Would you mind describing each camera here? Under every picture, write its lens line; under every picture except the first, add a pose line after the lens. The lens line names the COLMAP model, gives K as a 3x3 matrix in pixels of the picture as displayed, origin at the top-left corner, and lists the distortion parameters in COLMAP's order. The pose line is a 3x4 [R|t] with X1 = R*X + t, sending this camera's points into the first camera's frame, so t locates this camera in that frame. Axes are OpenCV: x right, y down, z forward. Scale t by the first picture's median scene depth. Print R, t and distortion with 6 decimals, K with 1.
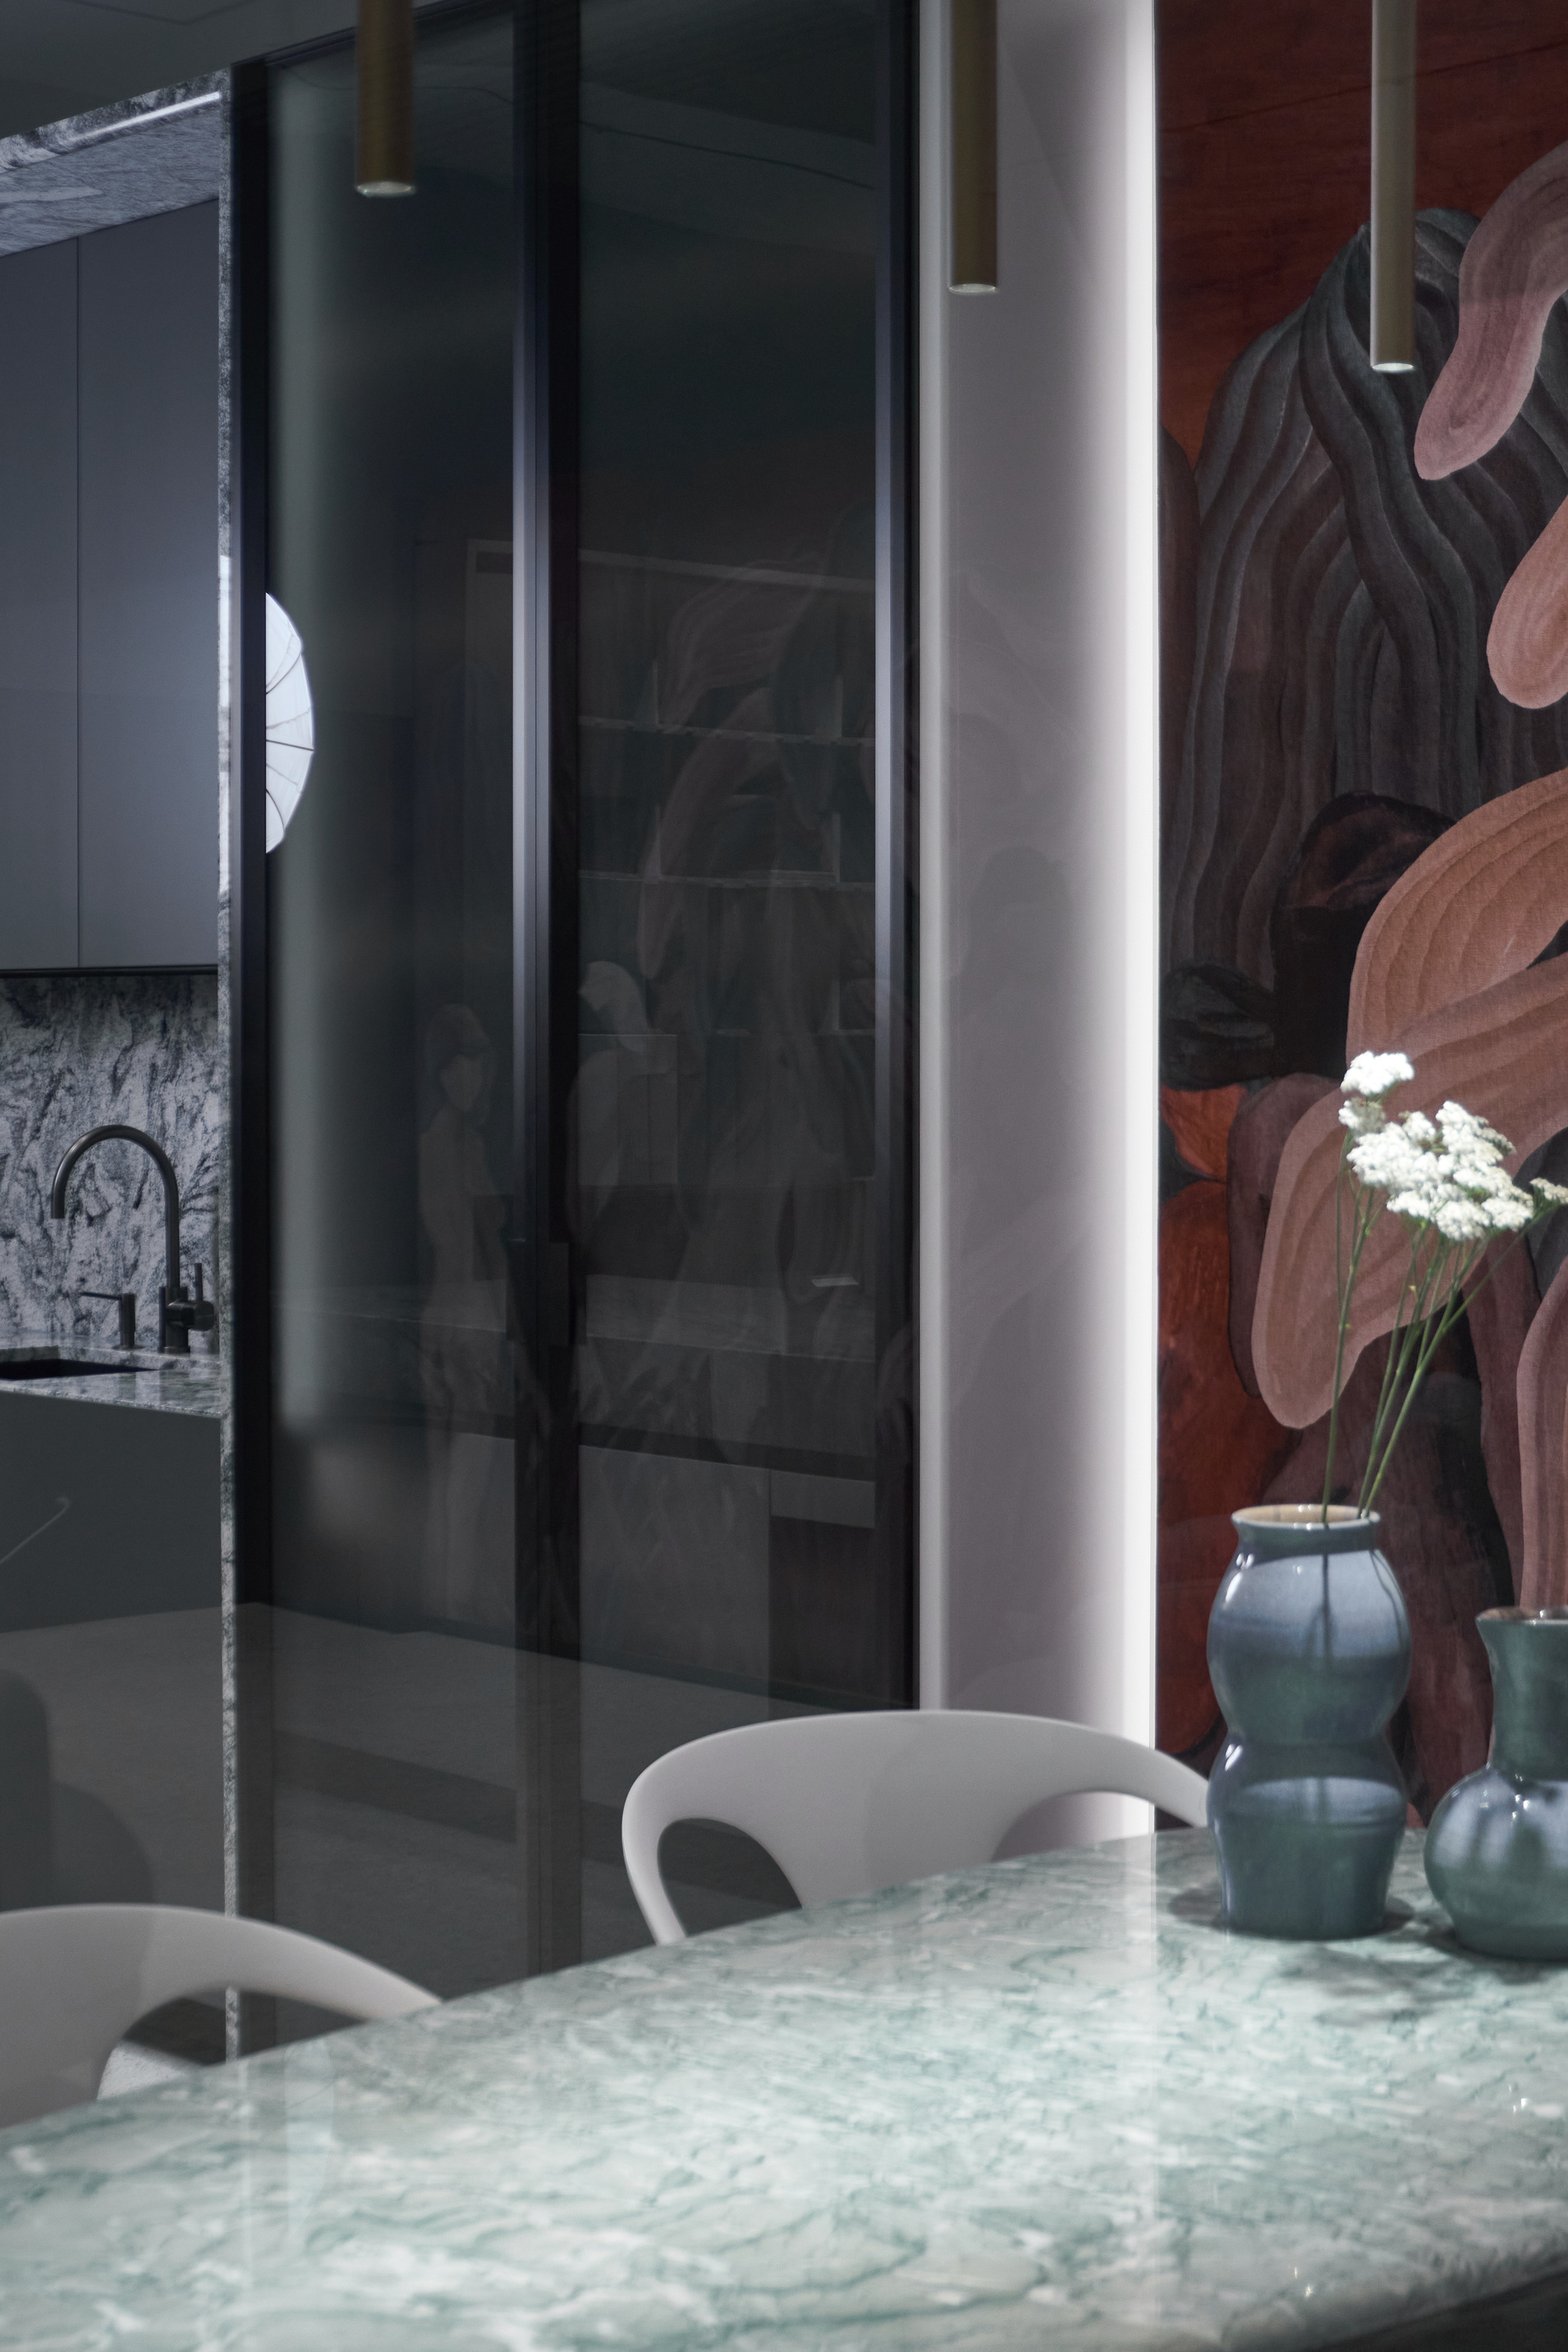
lens RADIAL K [[3983.5, 0, 778.0], [0, 3983.5, 1162.1], [0, 0, 1]] dist [-0.070132, 0.000000]
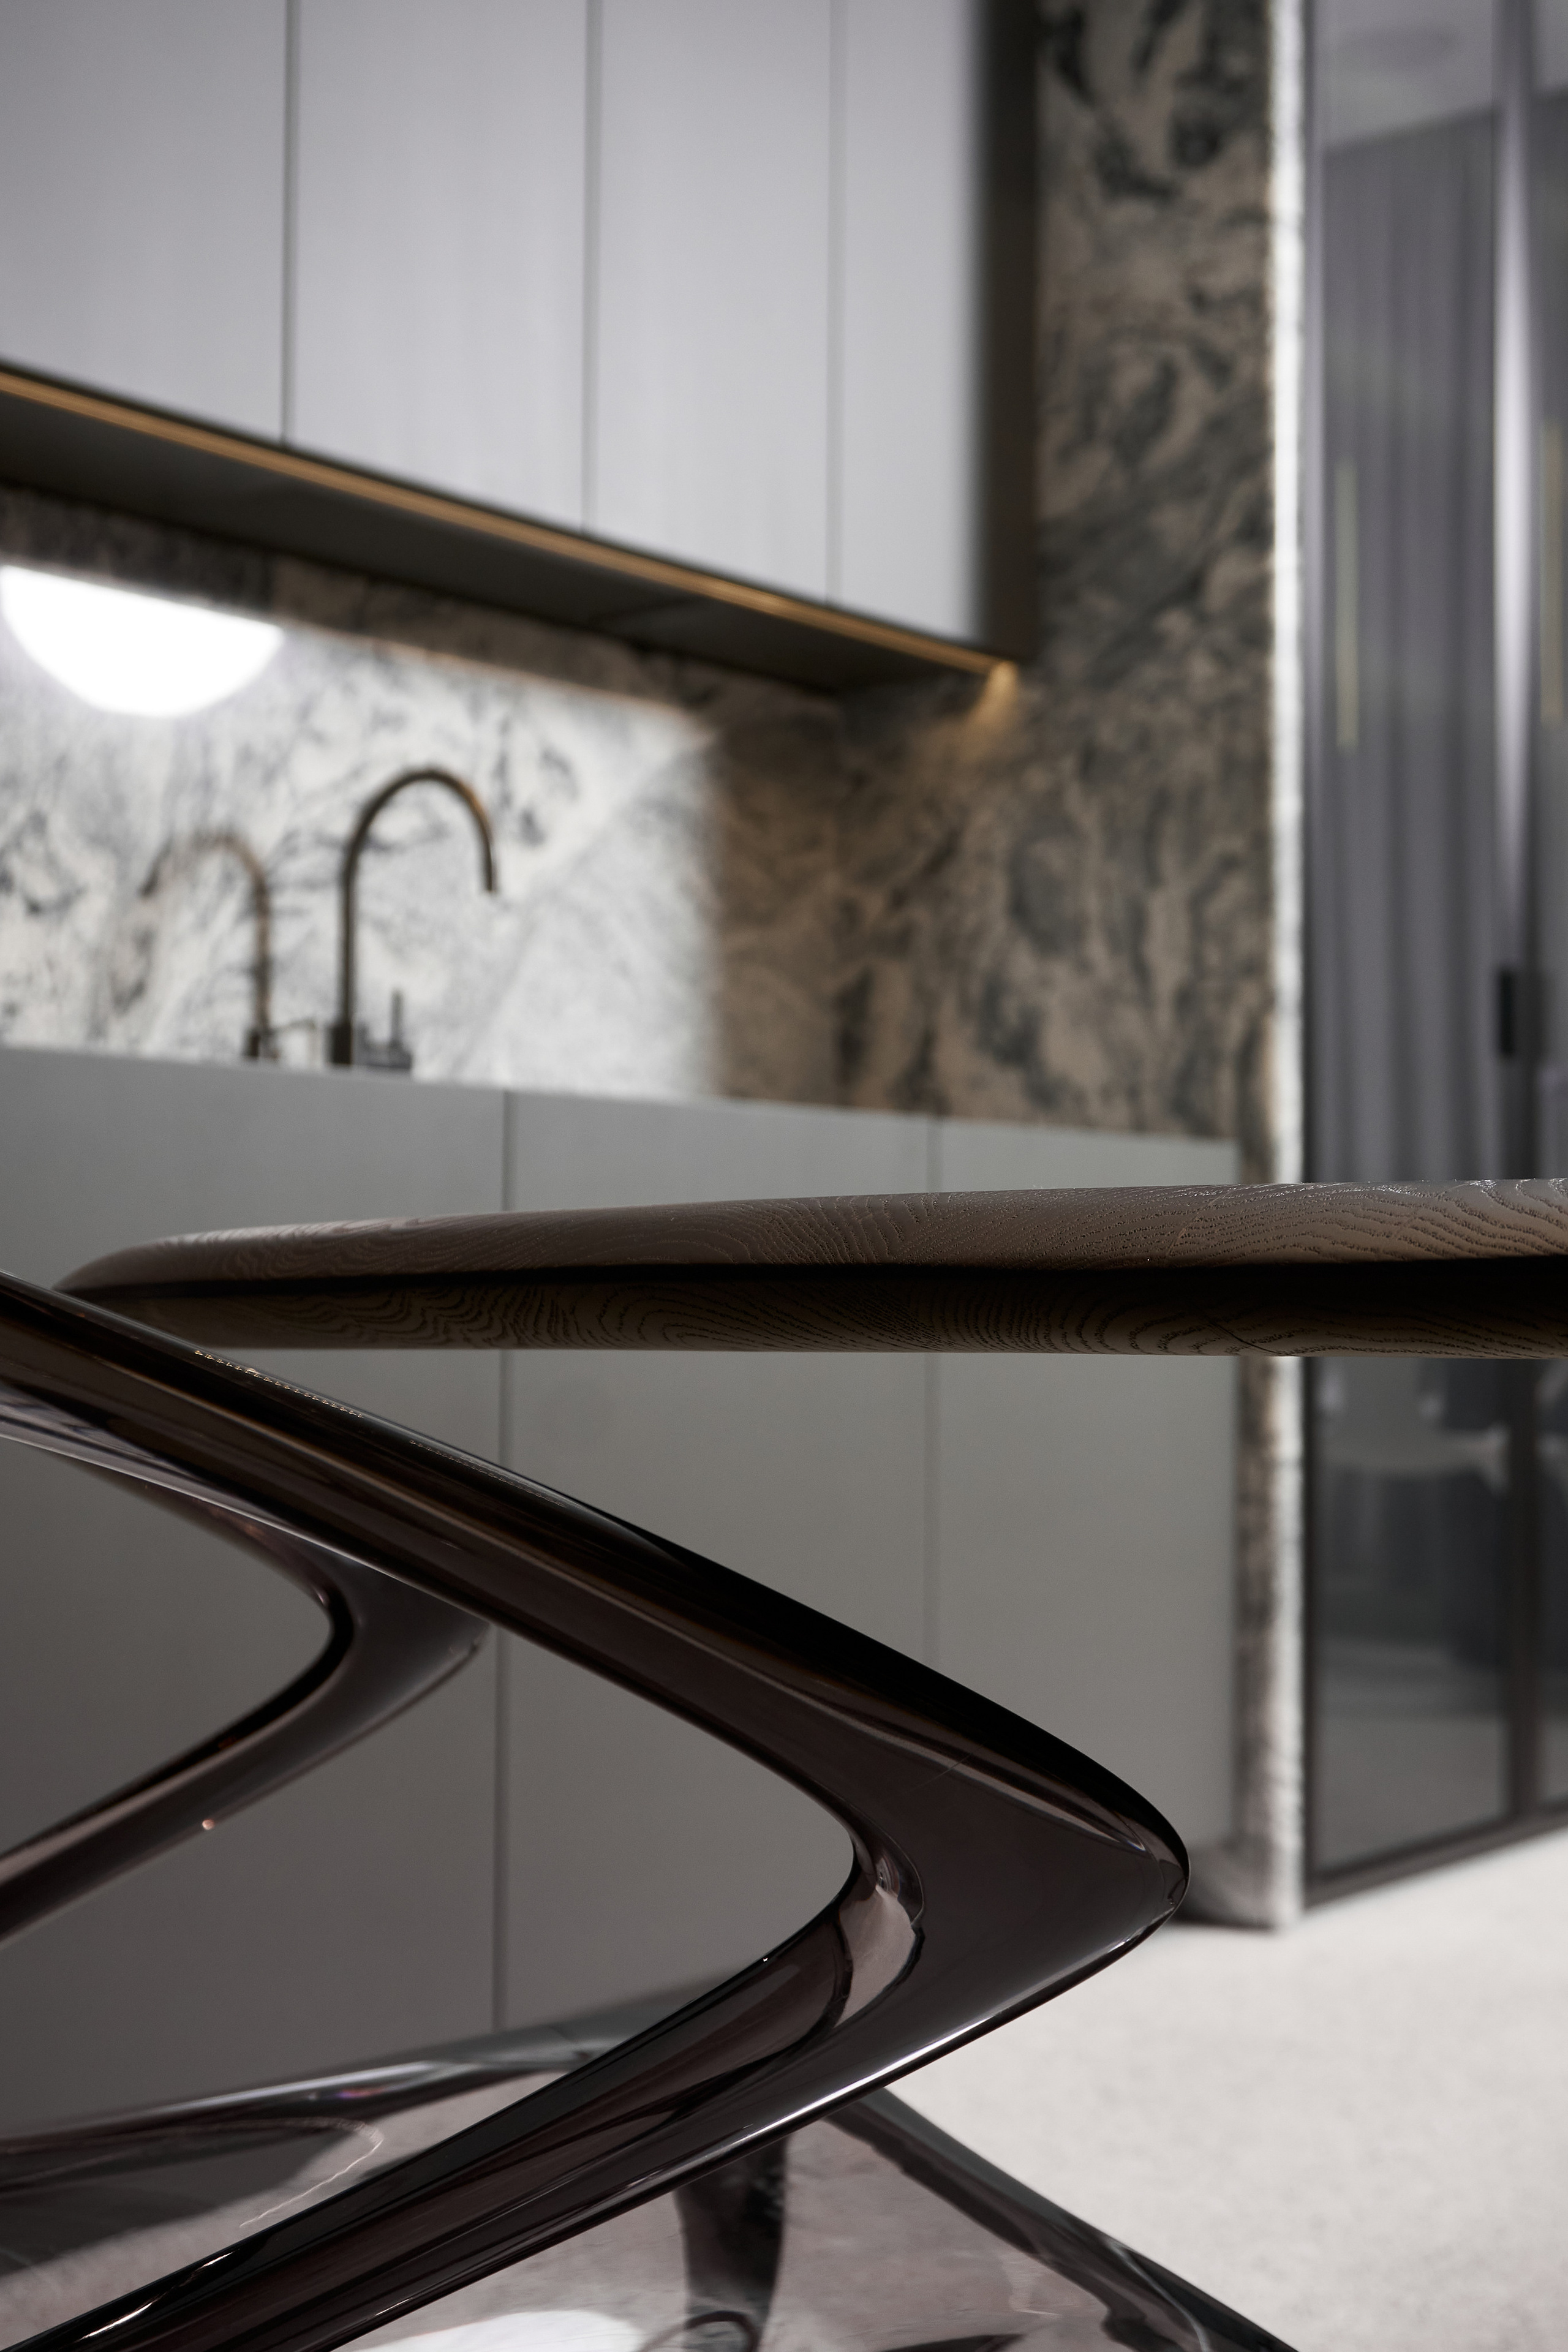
lens RADIAL K [[2898.1, 0, 784.0], [0, 2898.1, 1201.4], [0, 0, 1]] dist [-0.020972, 0.000000]
pose [[-0.106245, 0.016577, 0.994202, -0.609814], [0.014975, 0.999774, -0.015070, 0.066232], [-0.994227, 0.013287, -0.106469, 0.933040]]
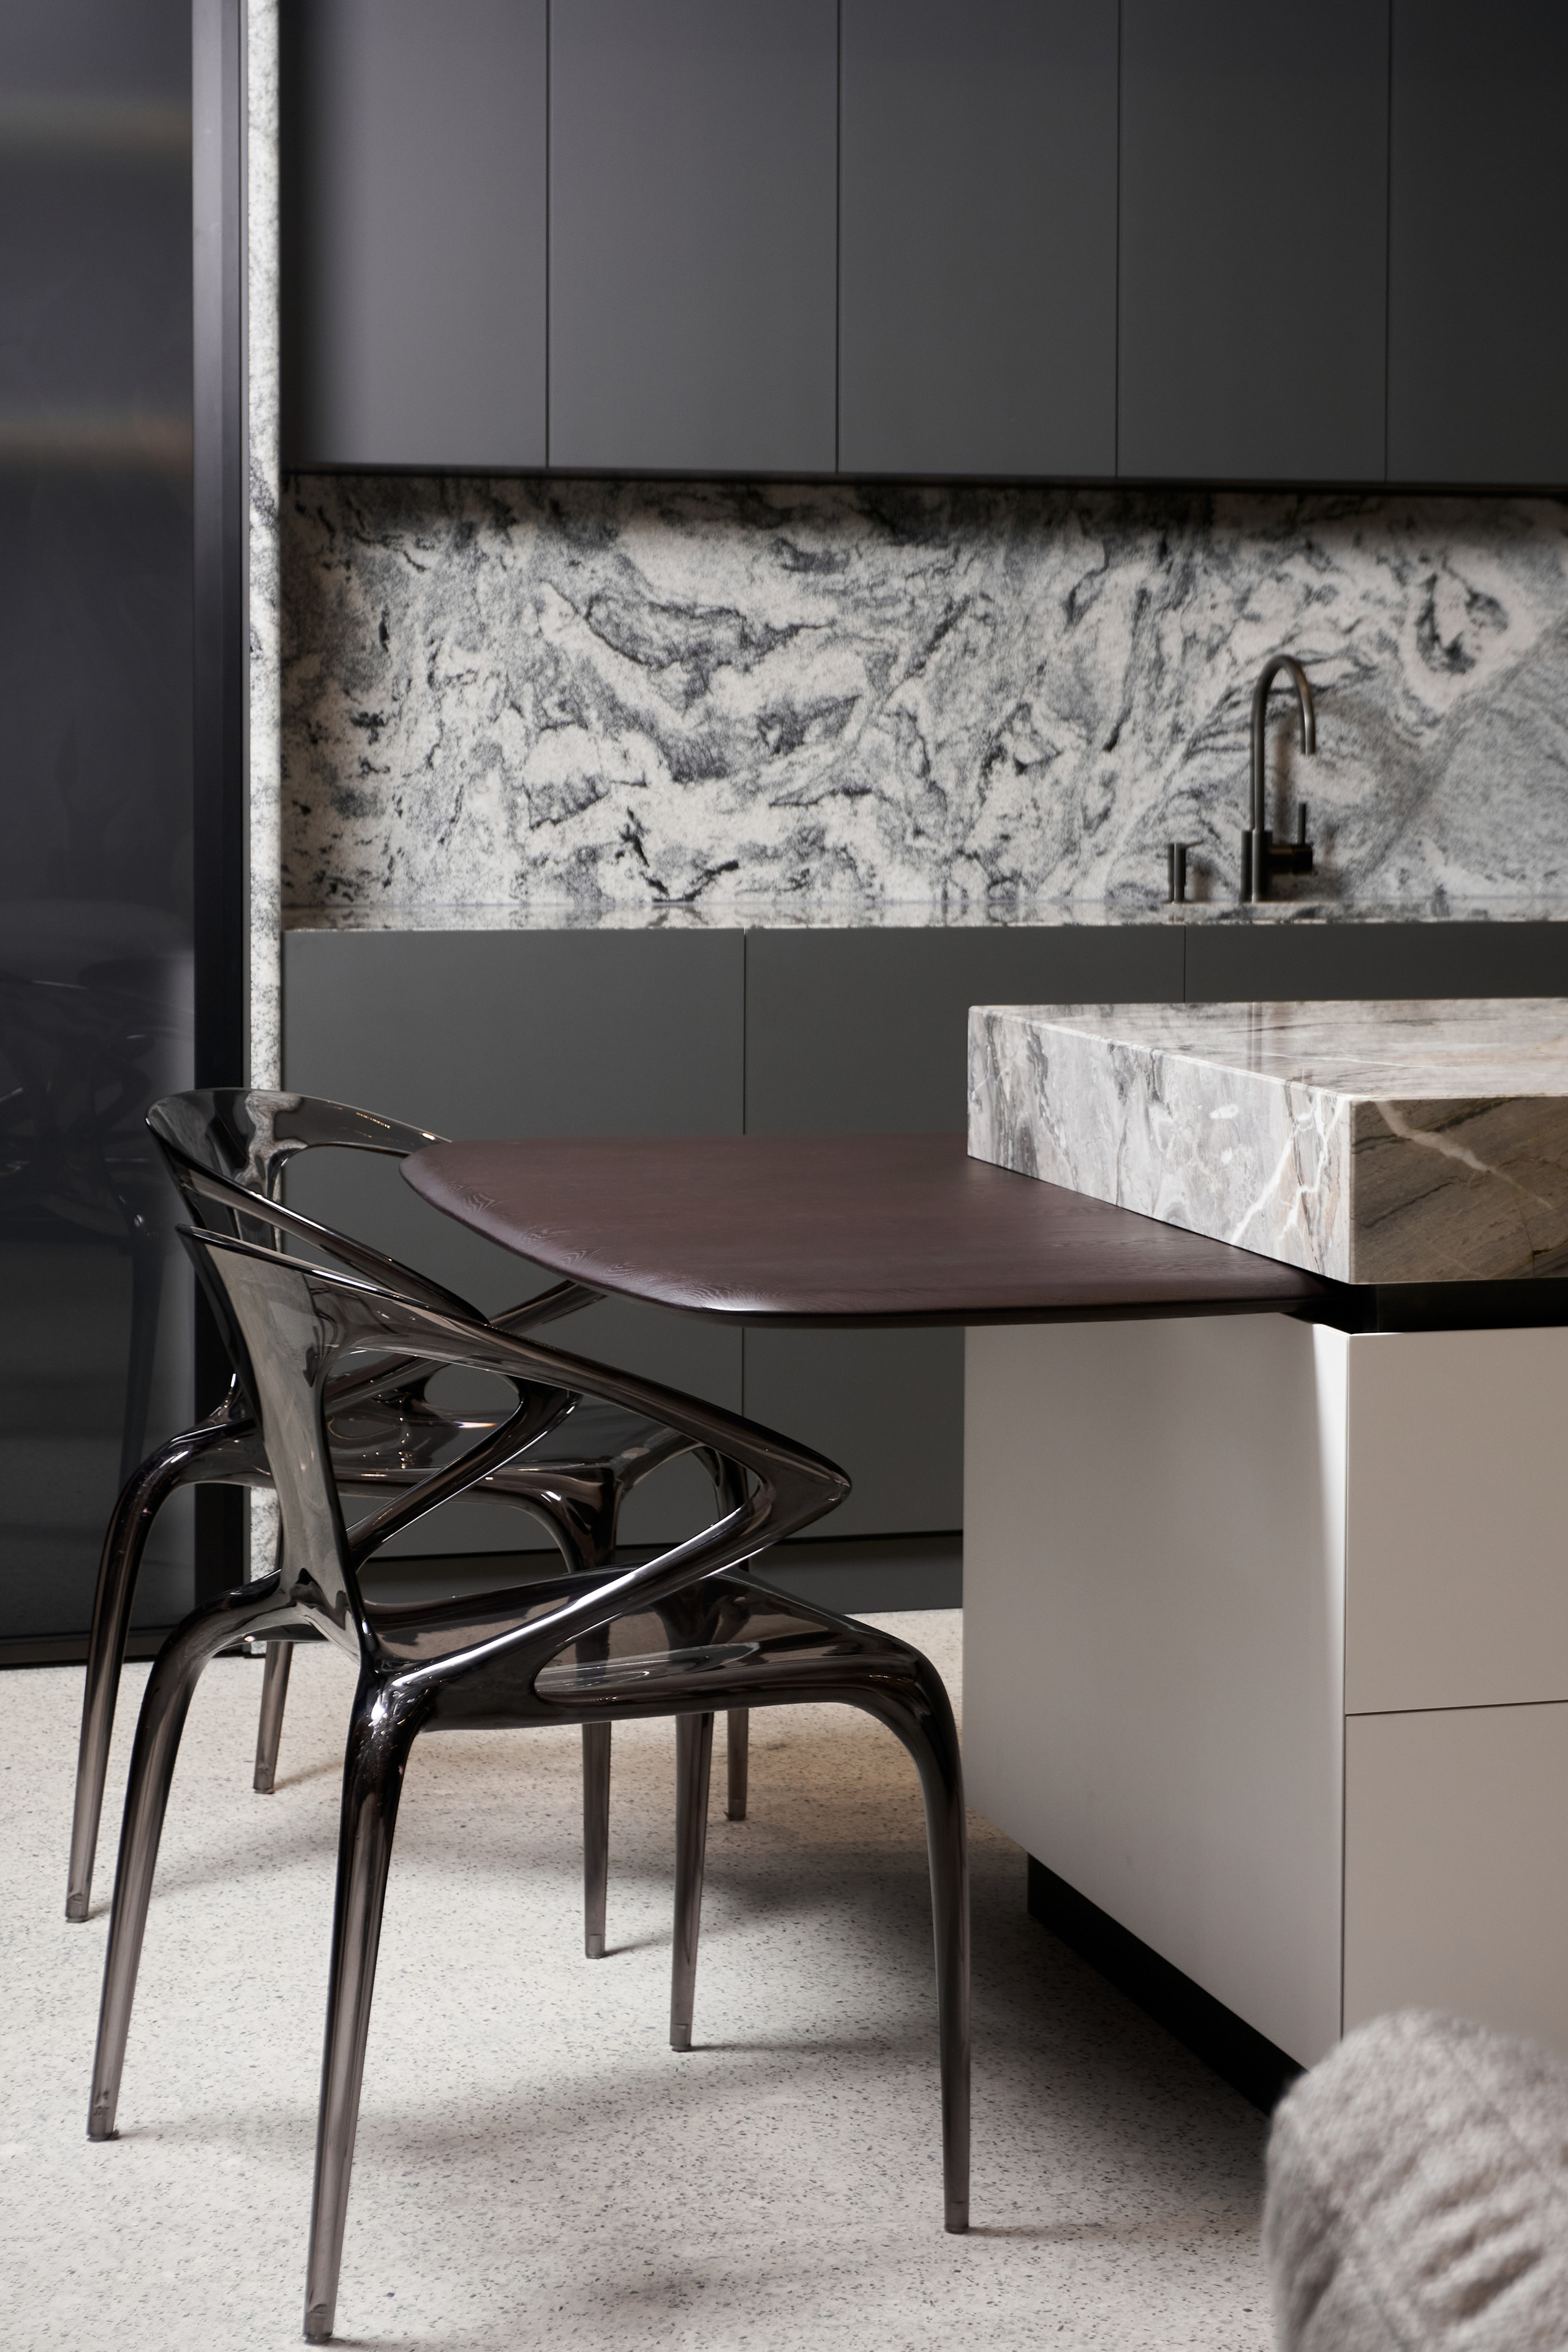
lens RADIAL K [[4686.7, 0, 963.8], [0, 4686.7, 869.1], [0, 0, 1]] dist [0.071933, 0.000000]
pose [[0.451731, -0.046299, 0.890952, -1.098345], [0.020638, 0.998928, 0.041446, -0.006117], [-0.891916, -0.000335, 0.452202, 0.542079]]
